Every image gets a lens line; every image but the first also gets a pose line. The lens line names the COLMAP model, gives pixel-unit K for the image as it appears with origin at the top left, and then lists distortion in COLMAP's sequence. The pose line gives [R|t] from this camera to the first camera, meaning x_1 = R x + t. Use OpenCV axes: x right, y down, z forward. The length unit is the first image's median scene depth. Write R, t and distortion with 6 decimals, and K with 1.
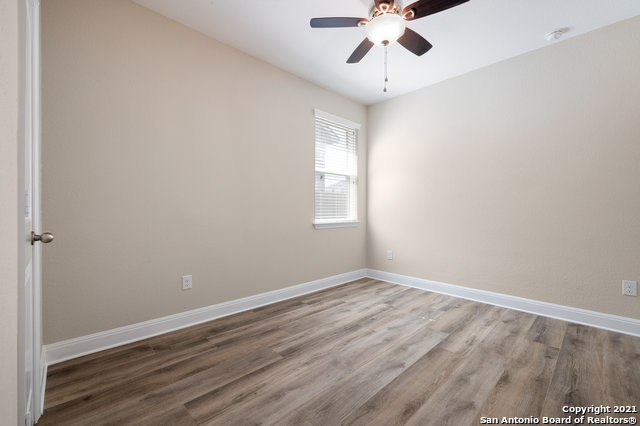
lens RADIAL K [[269.6, 0, 320.2], [0, 269.6, 210.2], [0, 0, 1]] dist [-0.000209, 0.000059]
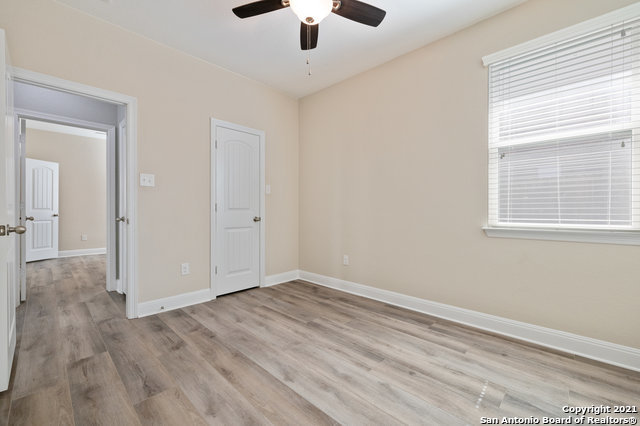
lens RADIAL K [[269.6, 0, 321.1], [0, 269.6, 213.8], [0, 0, 1]] dist [-0.000209, 0.000059]
pose [[0.031633, 0.008756, -0.999461, 1.005425], [0.003311, 0.999955, 0.008866, 0.008047], [0.999494, -0.003590, 0.031603, 0.900215]]
